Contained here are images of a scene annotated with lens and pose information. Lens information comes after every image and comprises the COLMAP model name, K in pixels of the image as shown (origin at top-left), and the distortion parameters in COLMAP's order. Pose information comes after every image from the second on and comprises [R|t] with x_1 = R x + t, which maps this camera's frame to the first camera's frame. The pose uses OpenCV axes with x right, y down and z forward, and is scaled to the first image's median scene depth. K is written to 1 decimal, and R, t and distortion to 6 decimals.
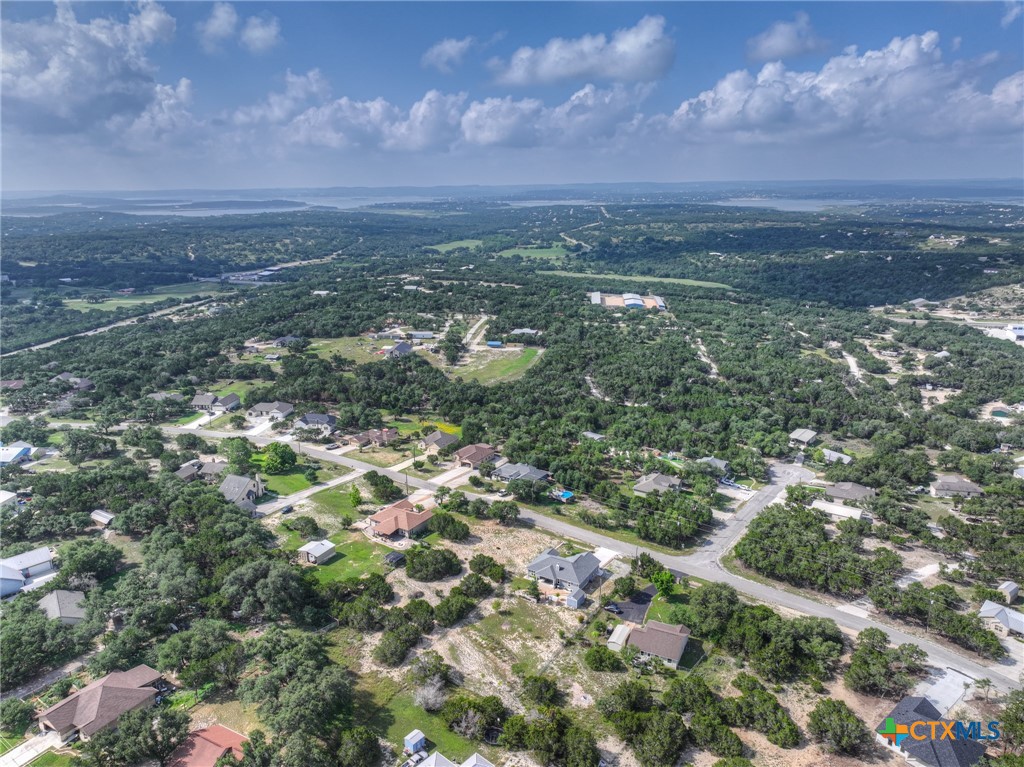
lens RADIAL K [[726.5, 0, 506.1], [0, 726.5, 382.6], [0, 0, 1]] dist [0.001685, 0.005341]
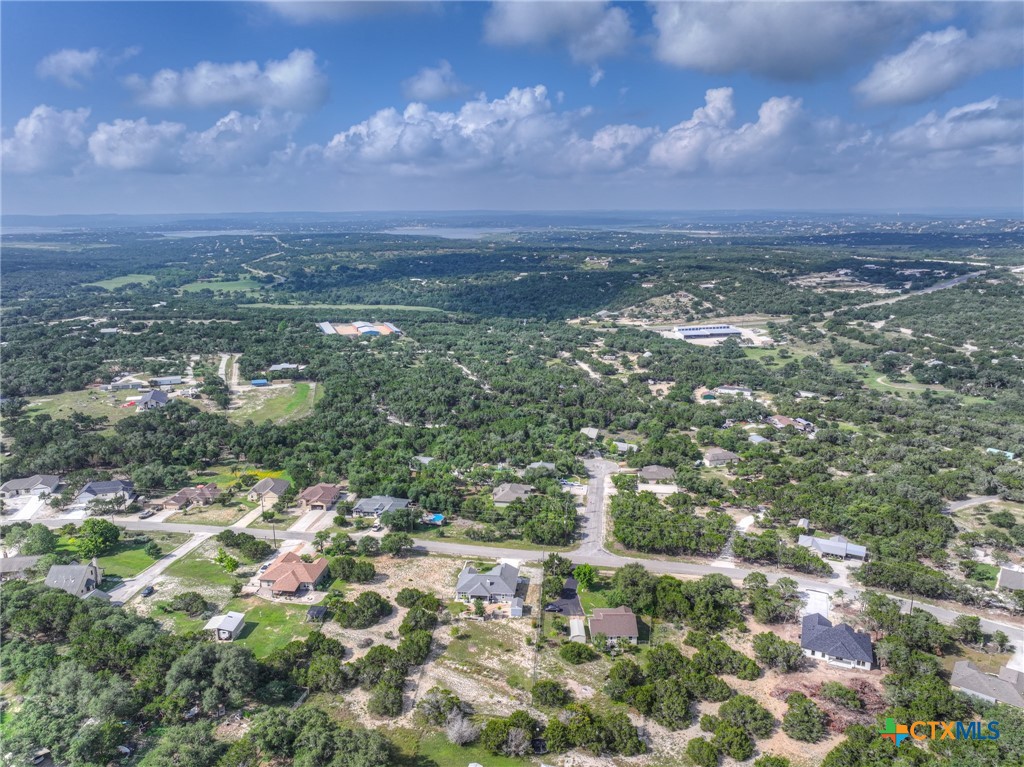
lens RADIAL K [[726.5, 0, 506.1], [0, 726.5, 382.6], [0, 0, 1]] dist [0.001685, 0.005341]
pose [[0.897963, -0.098135, 0.428990, -0.138144], [0.114417, 0.993357, -0.012261, -0.005278], [-0.424937, 0.060094, 0.903226, 0.018644]]
